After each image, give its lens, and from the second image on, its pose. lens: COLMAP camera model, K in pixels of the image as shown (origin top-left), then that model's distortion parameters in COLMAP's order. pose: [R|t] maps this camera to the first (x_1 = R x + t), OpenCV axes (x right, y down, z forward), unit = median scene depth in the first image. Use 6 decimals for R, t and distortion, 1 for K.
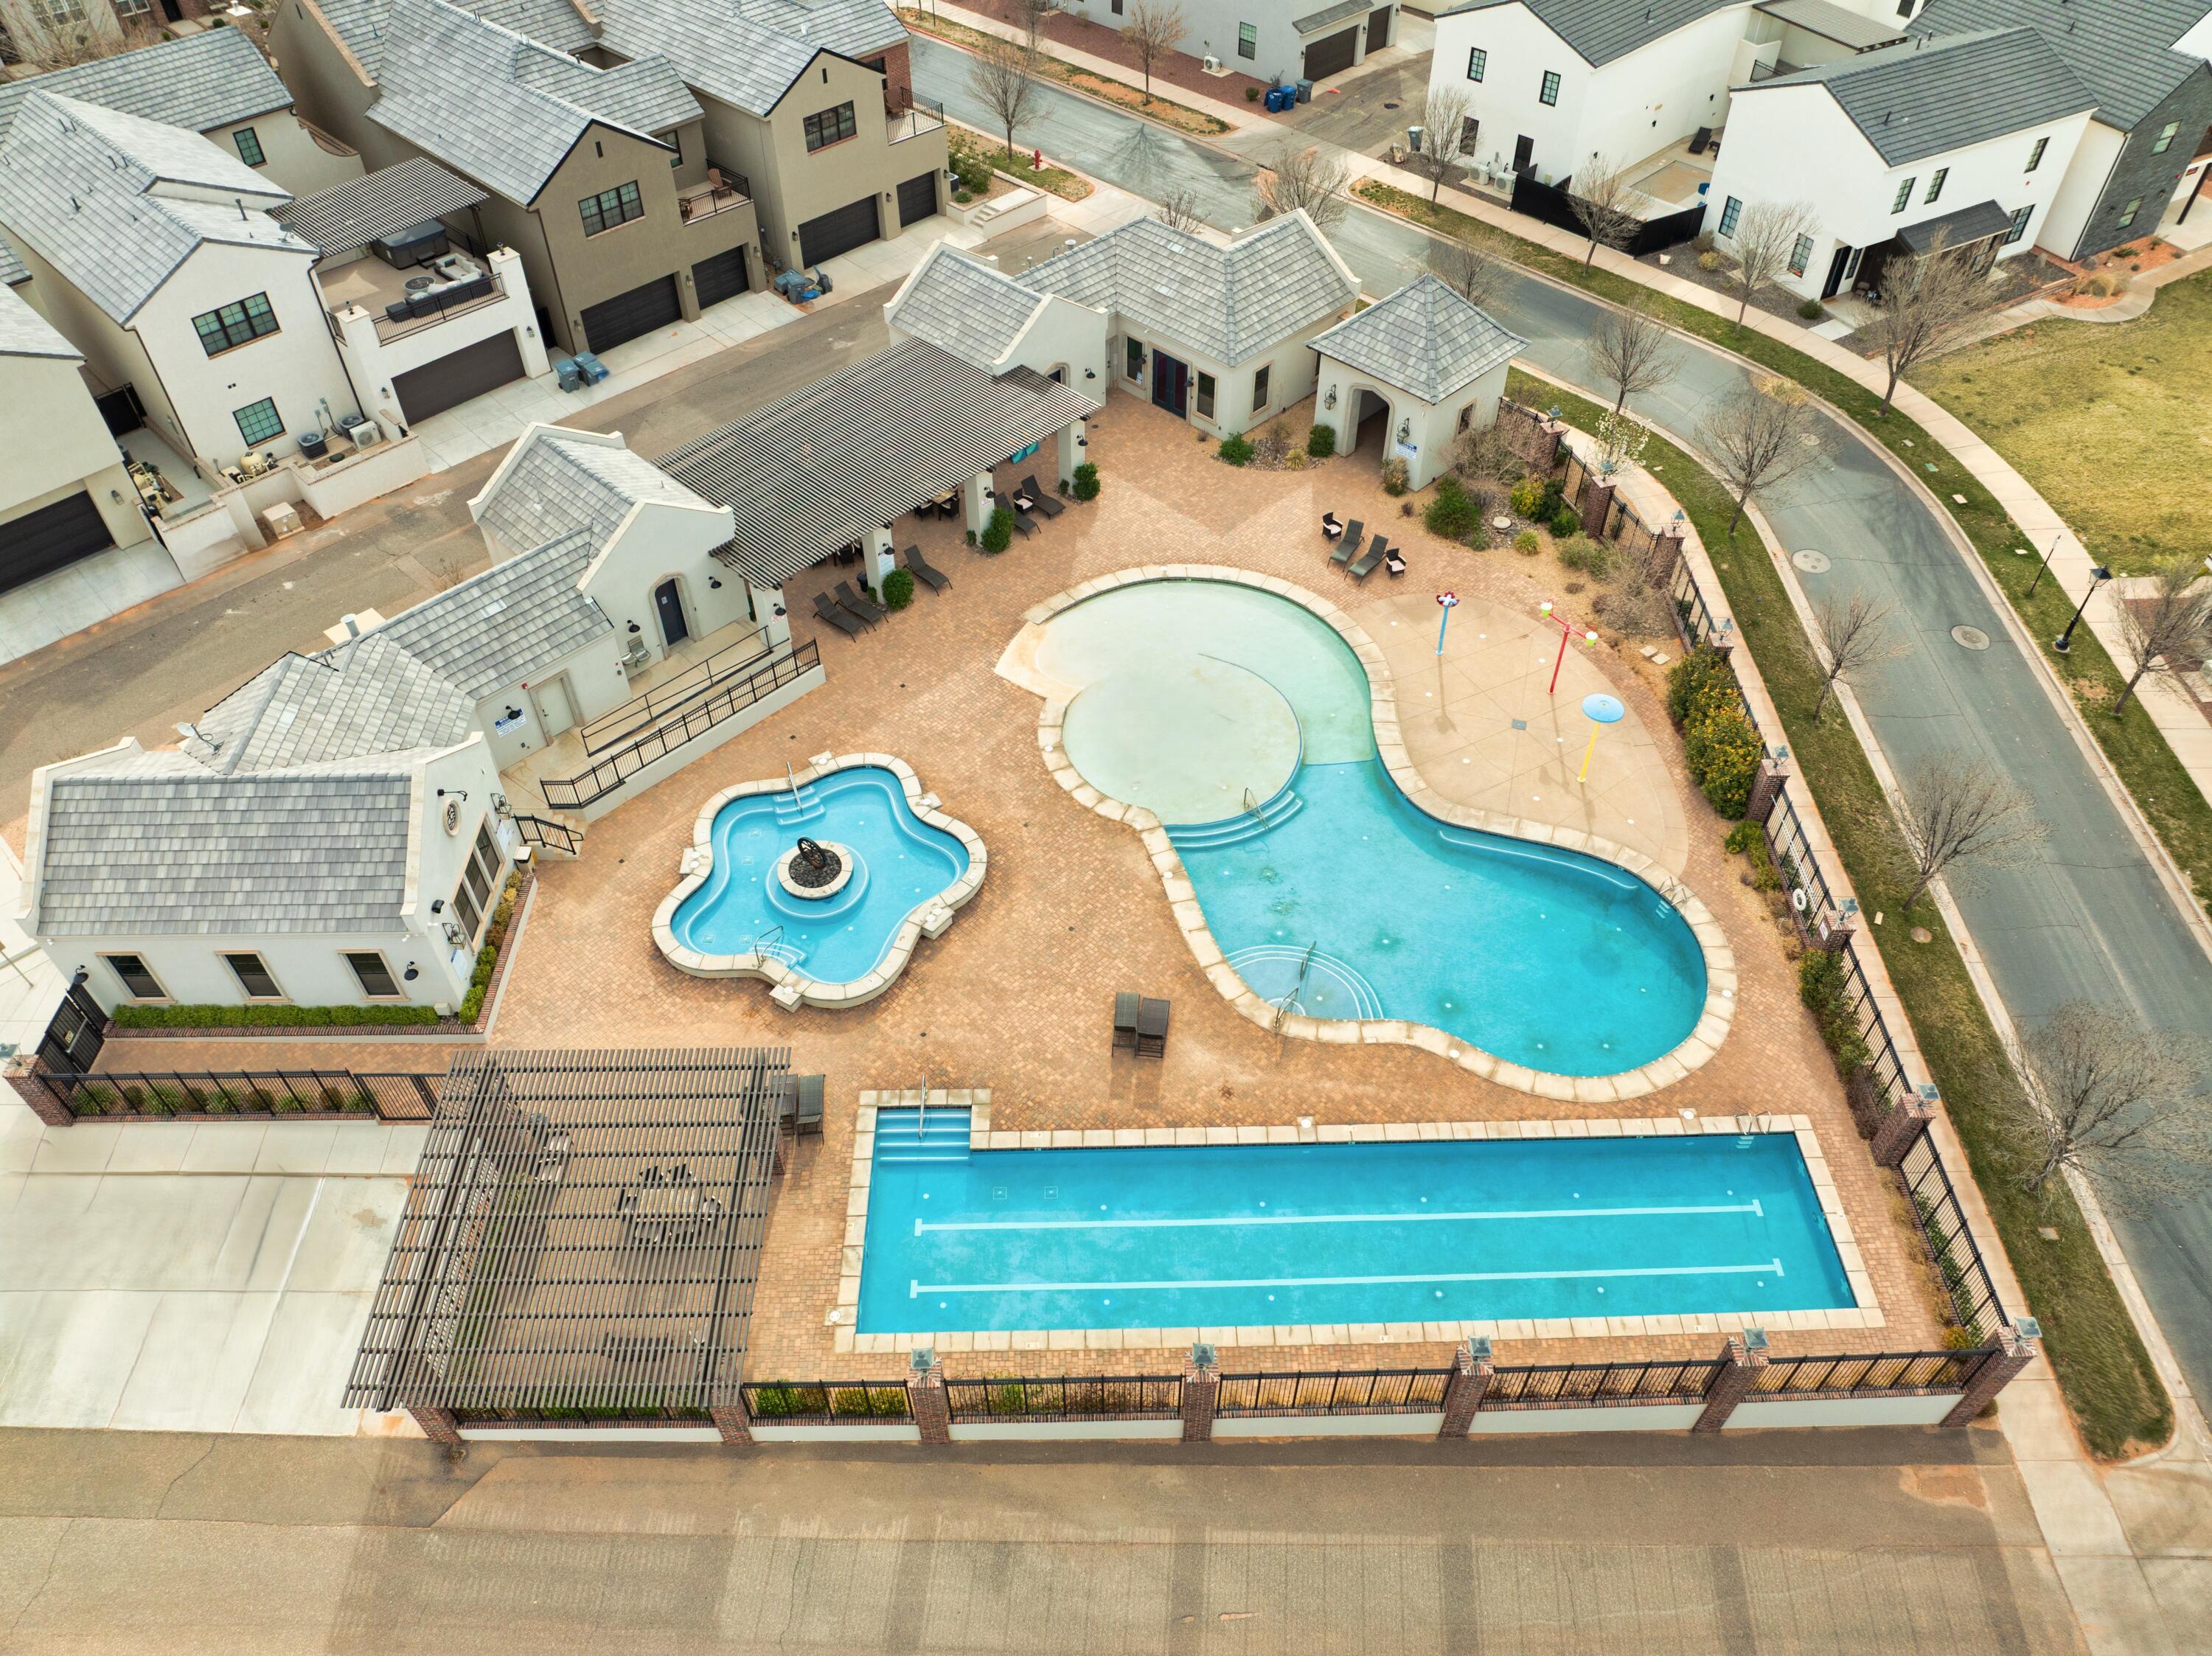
lens RADIAL K [[1545.4, 0, 1127.5], [0, 1545.4, 836.0], [0, 0, 1]] dist [-0.039158, -0.003198]
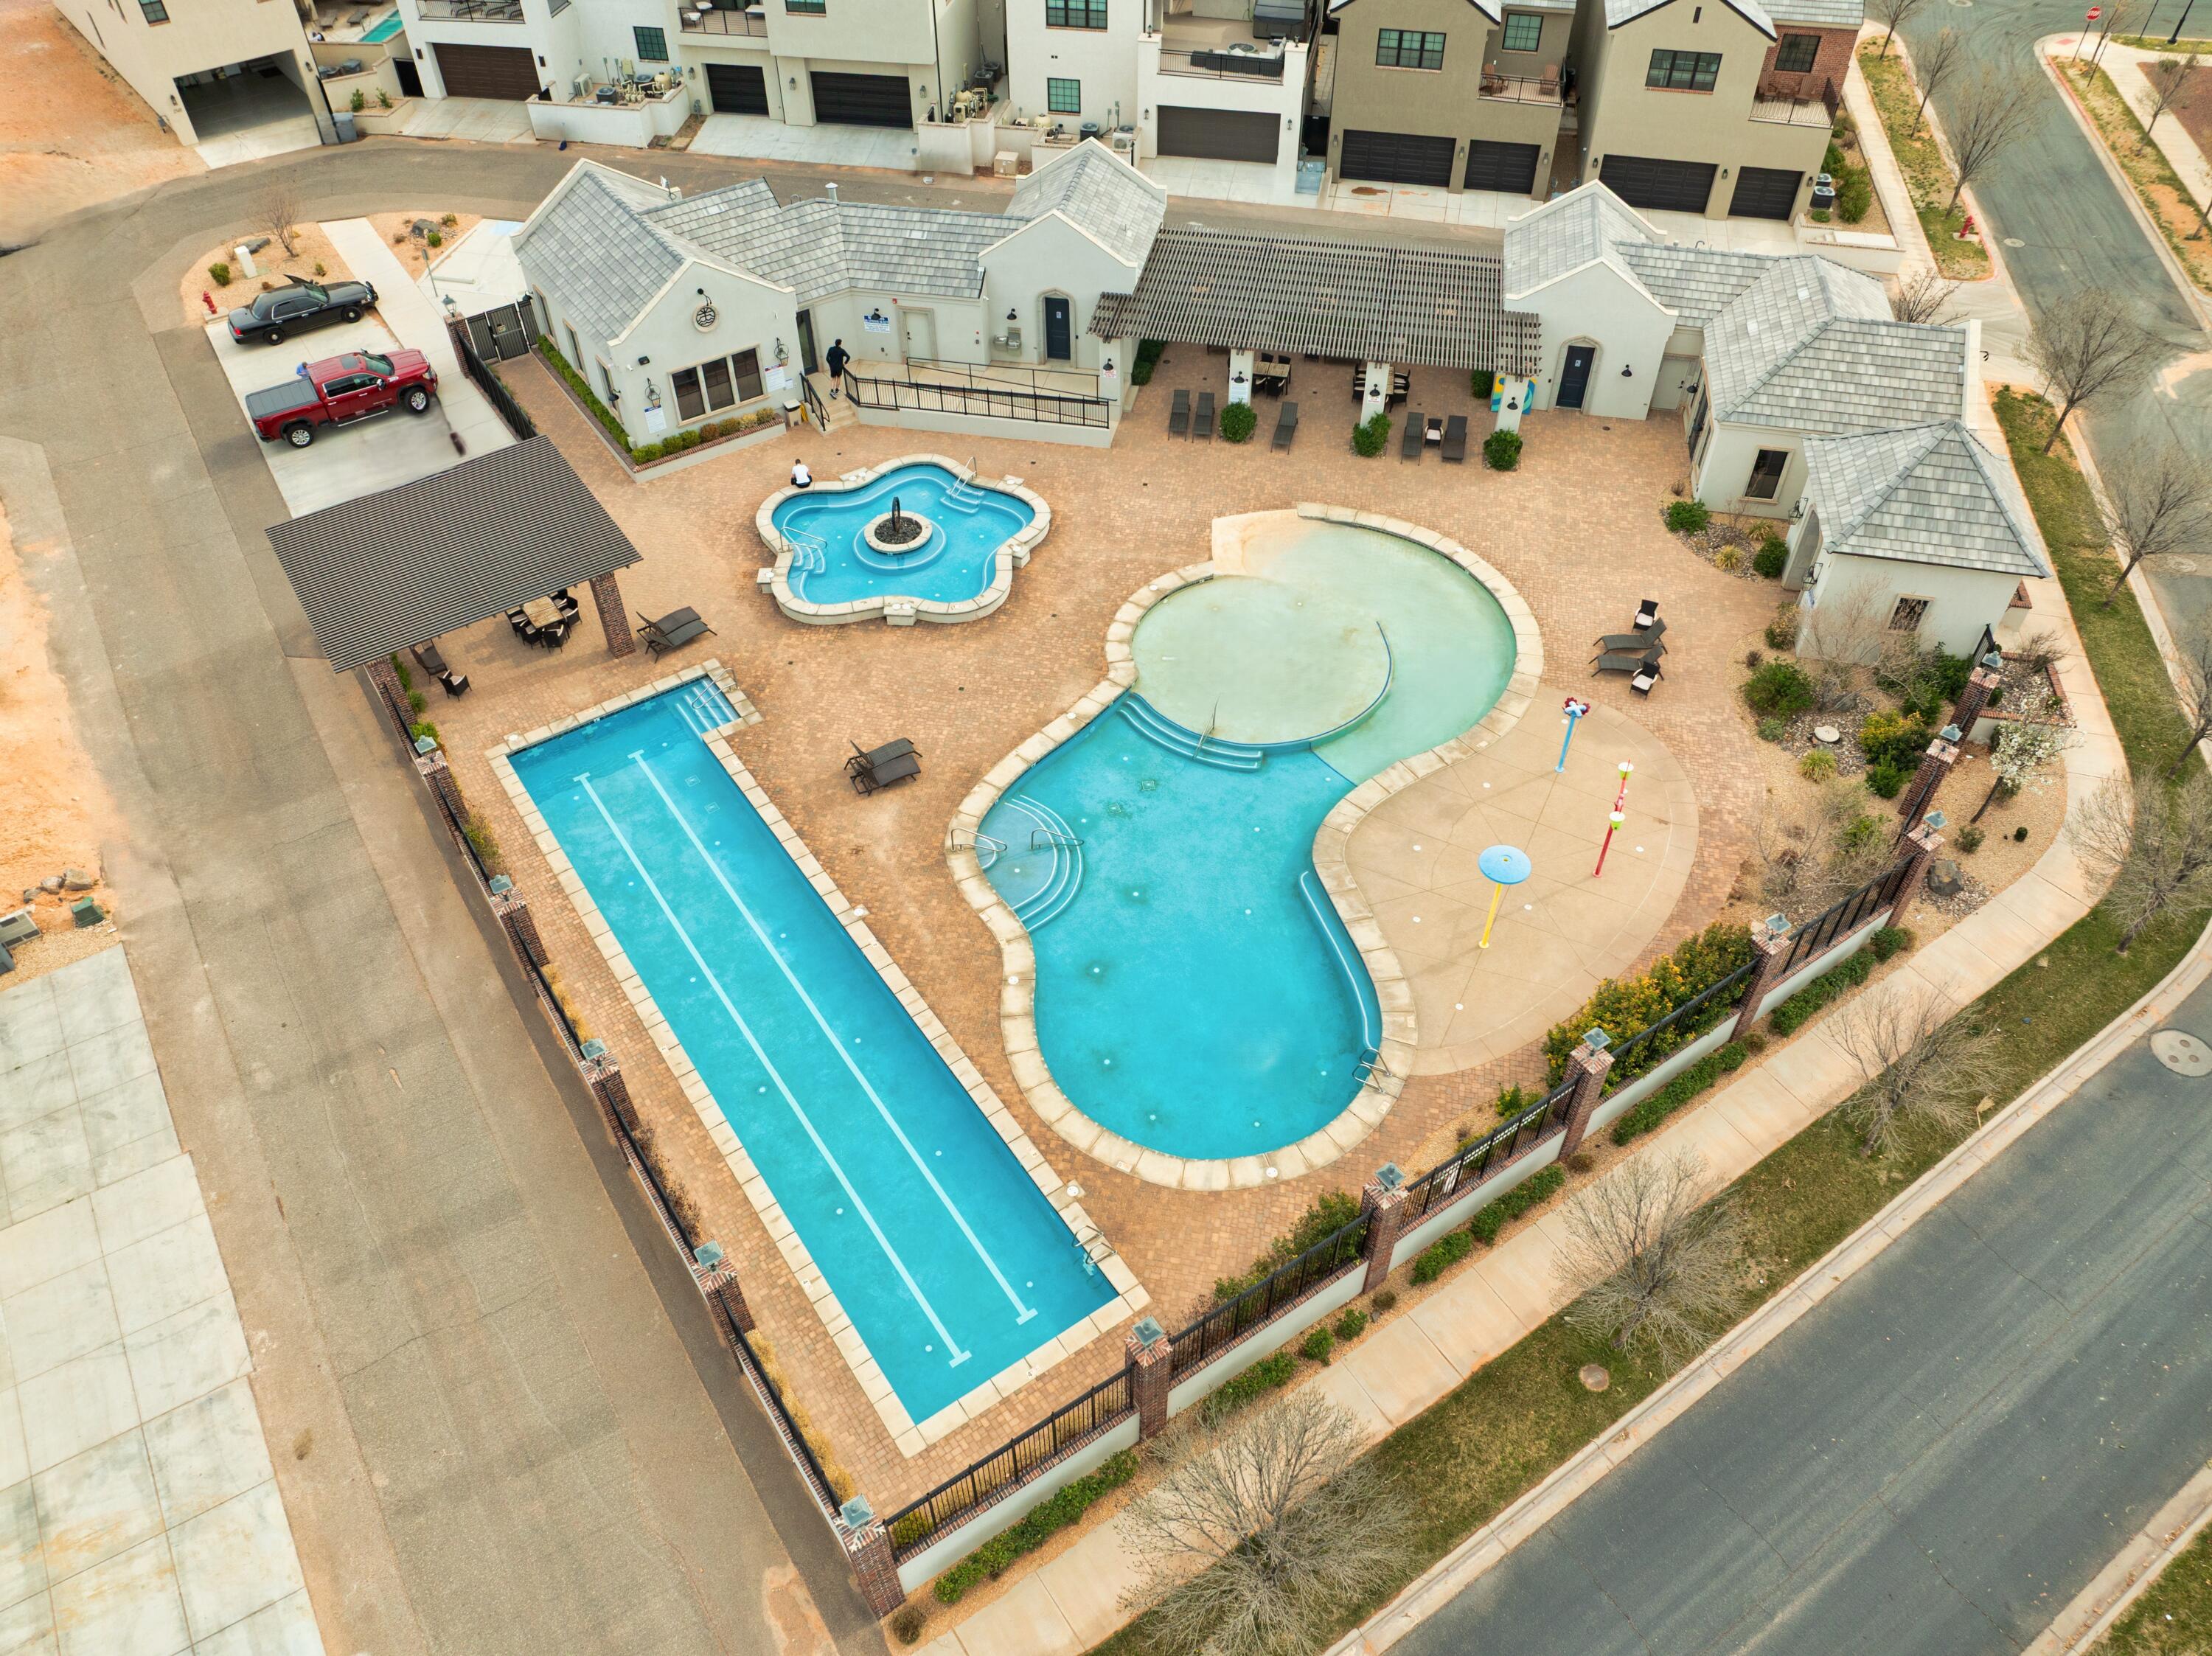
lens RADIAL K [[1600.6, 0, 1106.0], [0, 1600.6, 828.0], [0, 0, 1]] dist [-0.049652, -0.007210]
pose [[0.546527, 0.594677, -0.589634, 0.600999], [-0.606154, 0.766726, 0.211444, -0.130808], [0.577829, 0.241849, 0.779502, 0.214752]]
